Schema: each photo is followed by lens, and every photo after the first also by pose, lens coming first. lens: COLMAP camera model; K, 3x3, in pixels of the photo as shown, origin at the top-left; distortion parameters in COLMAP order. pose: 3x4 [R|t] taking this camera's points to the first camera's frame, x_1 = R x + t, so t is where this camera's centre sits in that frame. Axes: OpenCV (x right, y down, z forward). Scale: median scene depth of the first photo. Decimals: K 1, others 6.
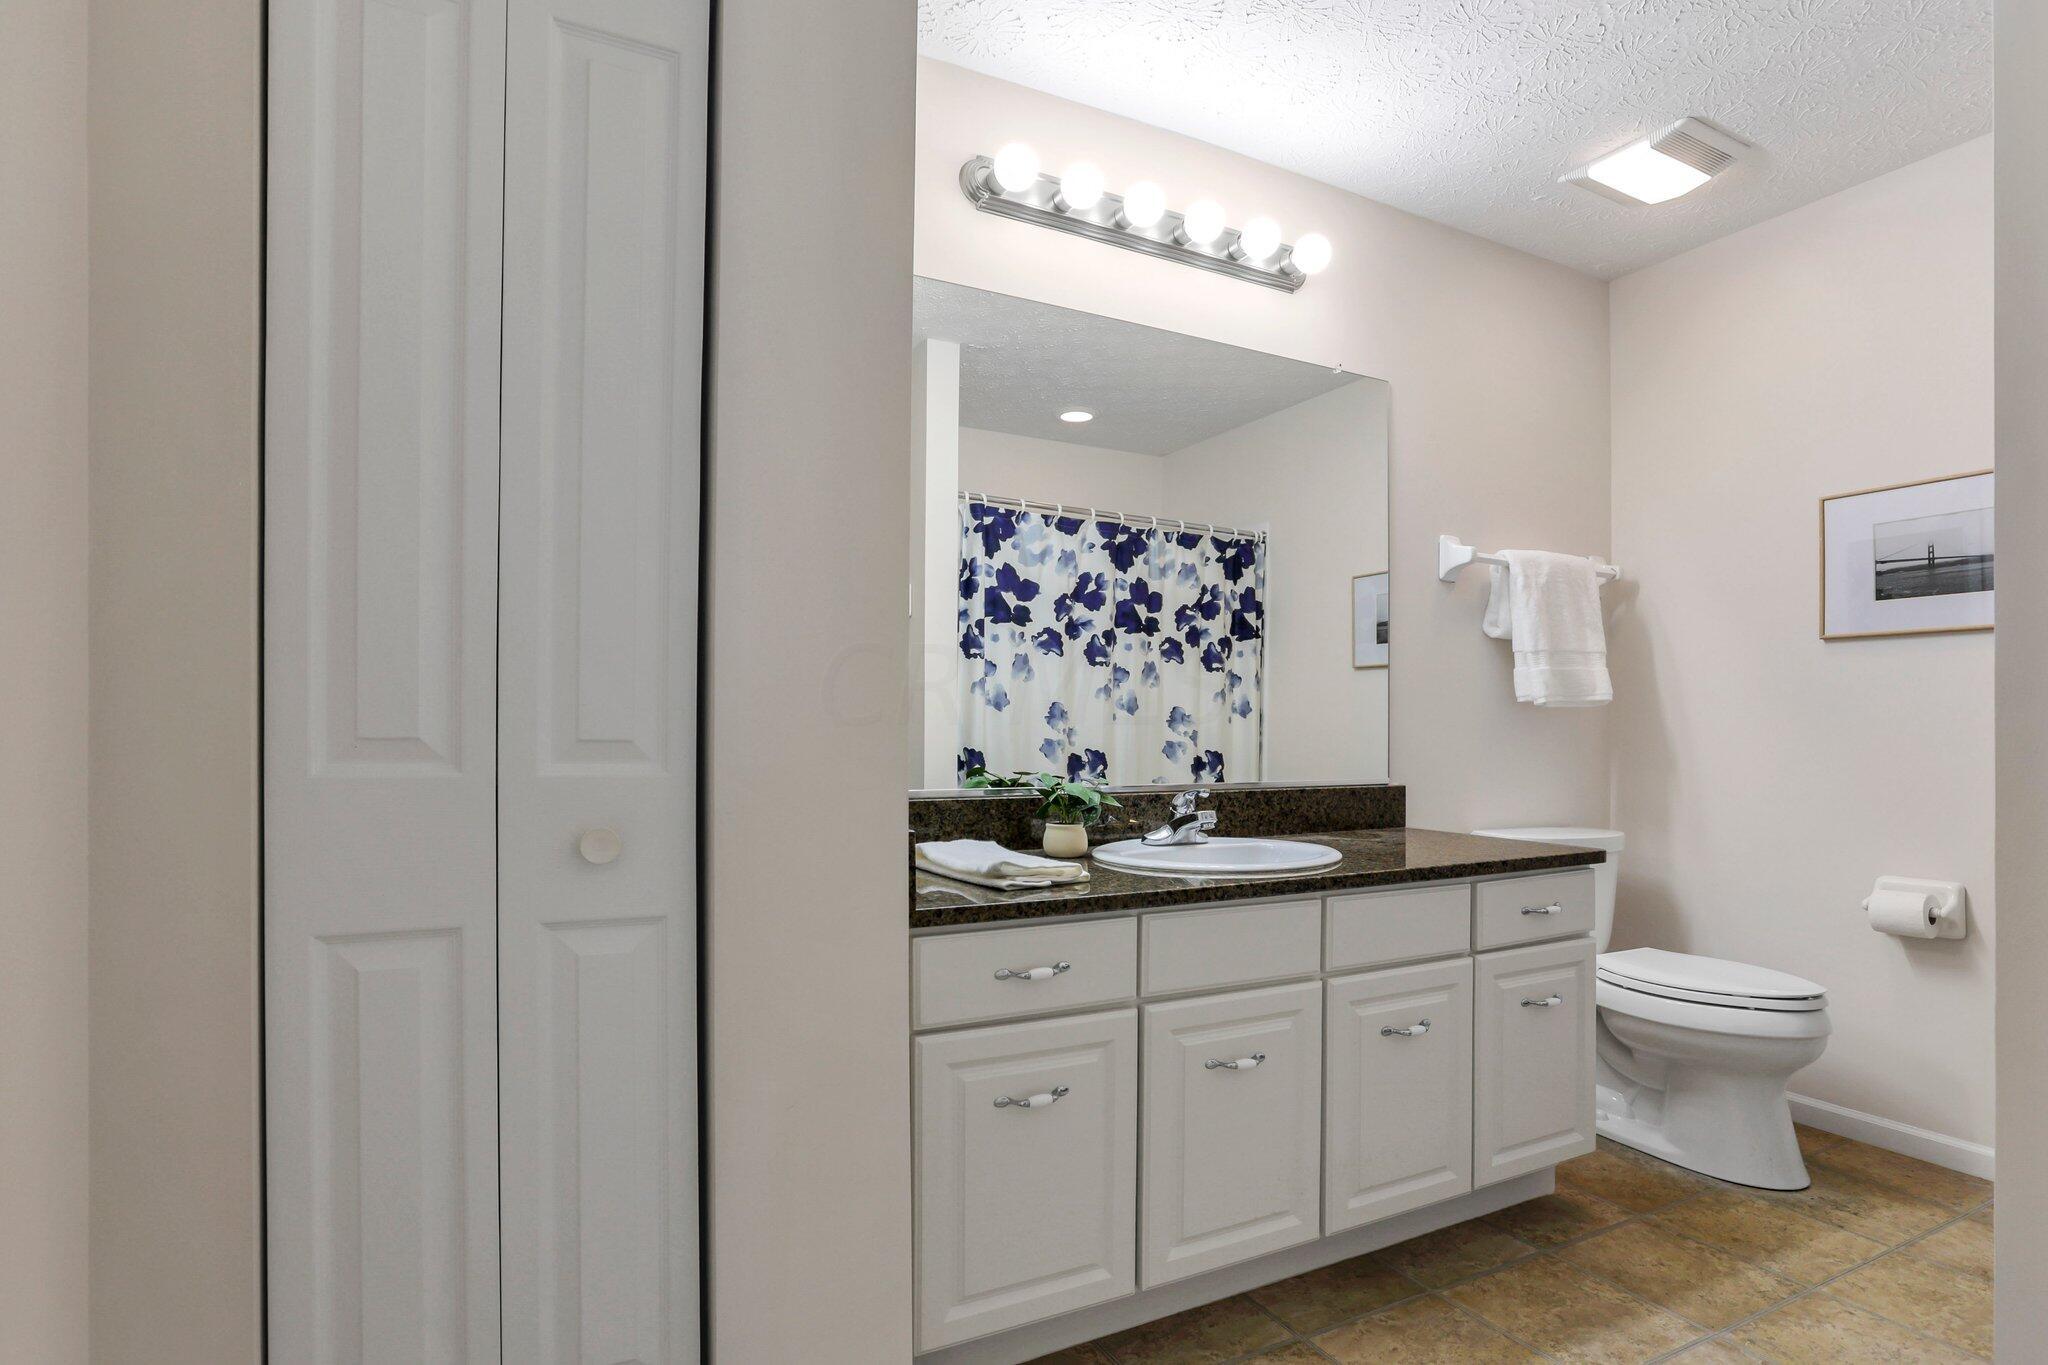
lens RADIAL K [[900.8, 0, 1024.0], [0, 900.8, 682.5], [0, 0, 1]] dist [-0.030790, 0.000048]
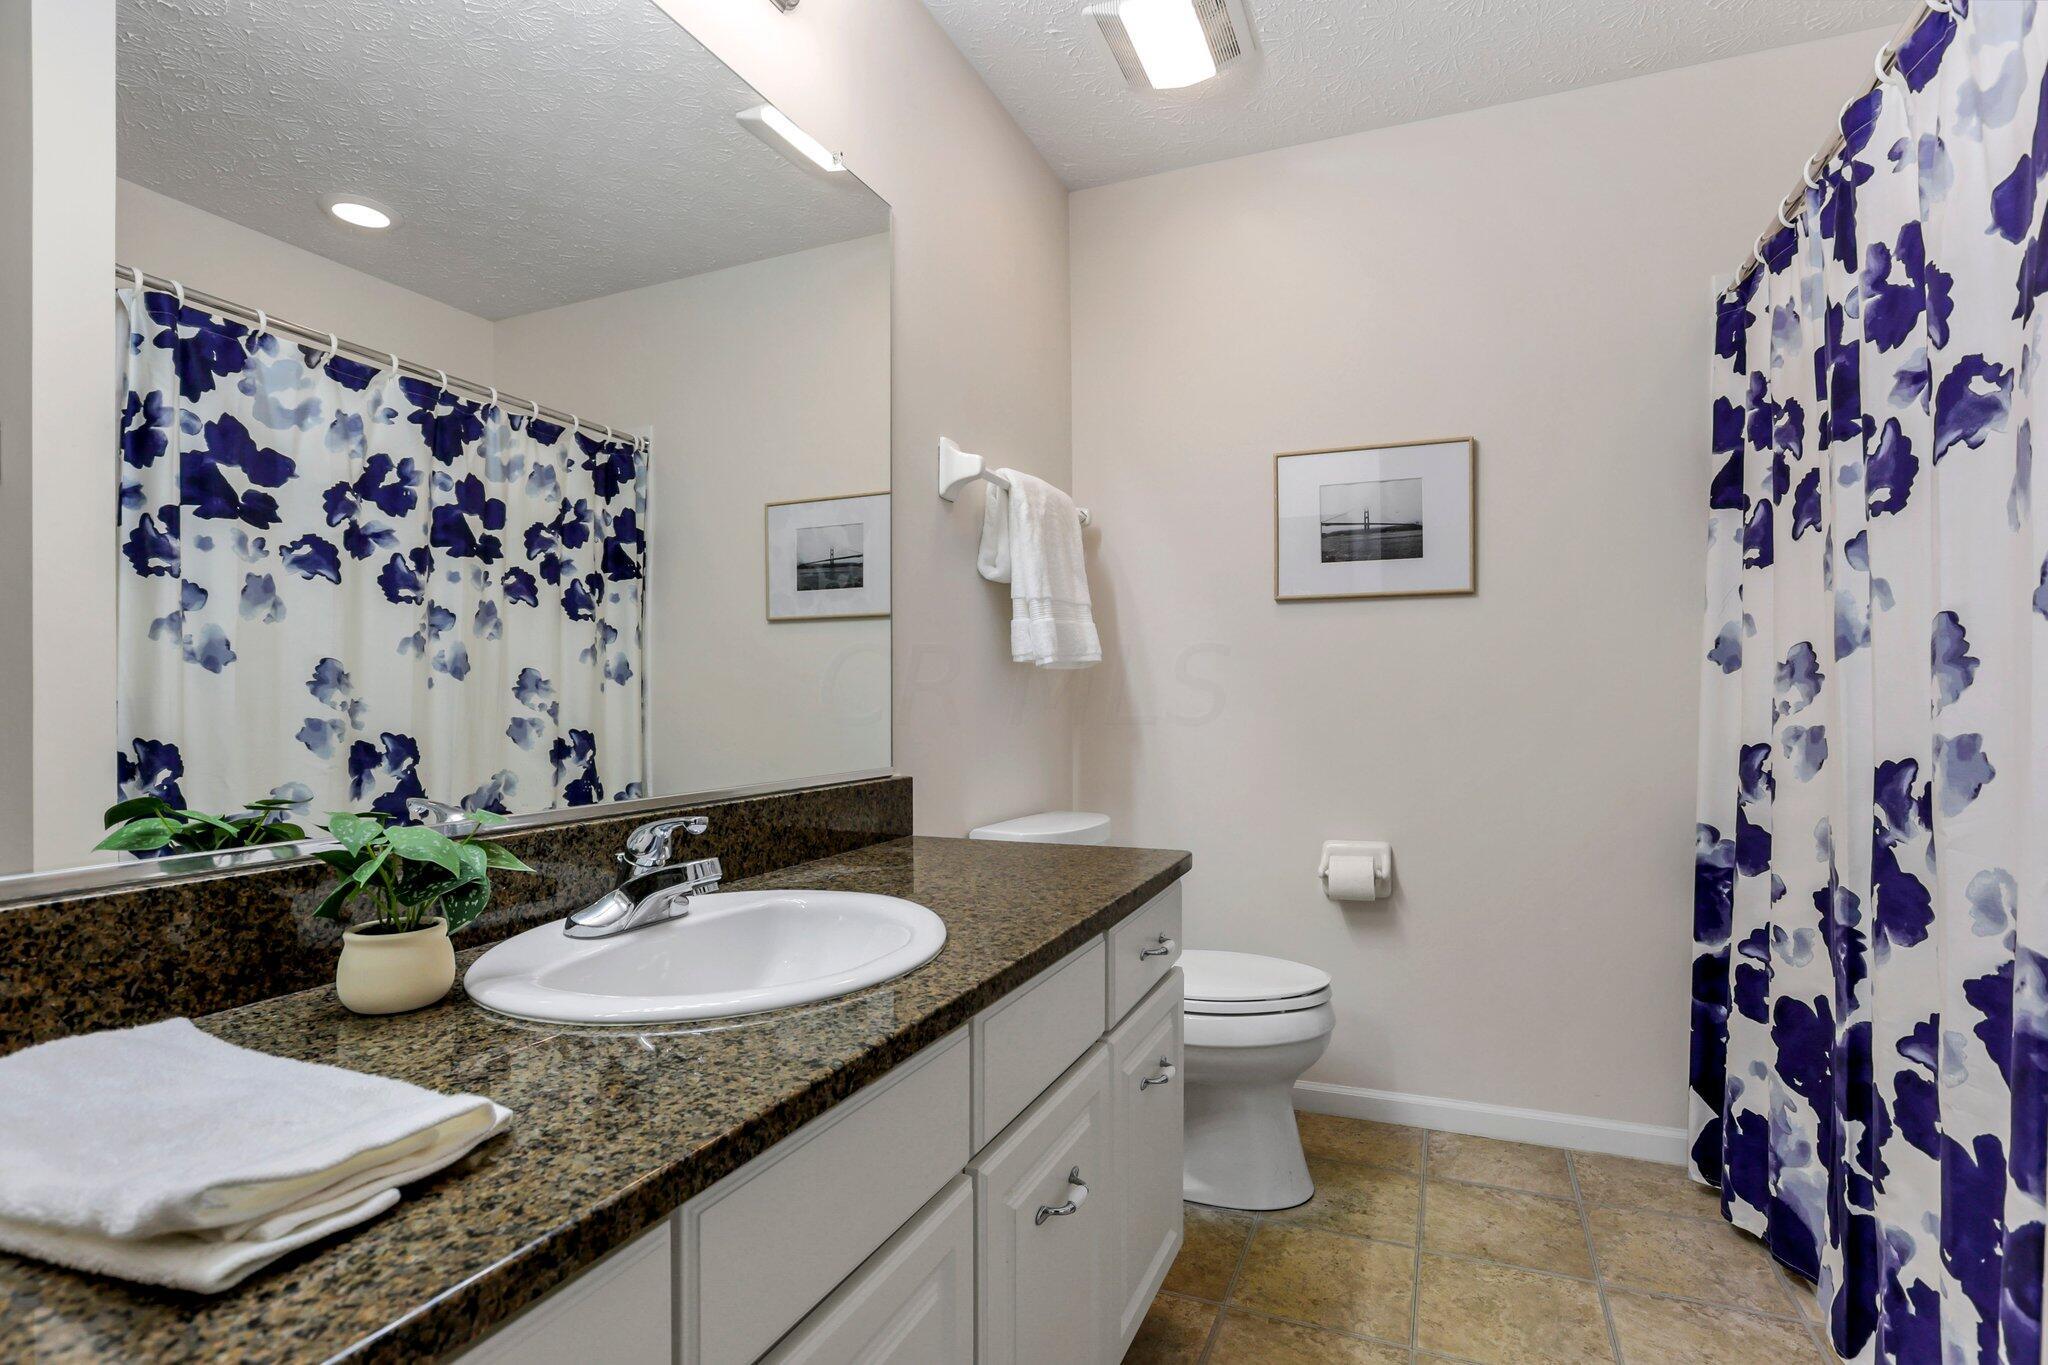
lens RADIAL K [[1082.6, 0, 1024.6], [0, 1082.6, 695.4], [0, 0, 1]] dist [-0.045182, 0.020465]
pose [[0.812839, -0.007967, 0.582434, -0.001426], [-0.020250, 0.998916, 0.041925, 0.006485], [-0.582137, -0.045872, 0.811796, 0.126052]]
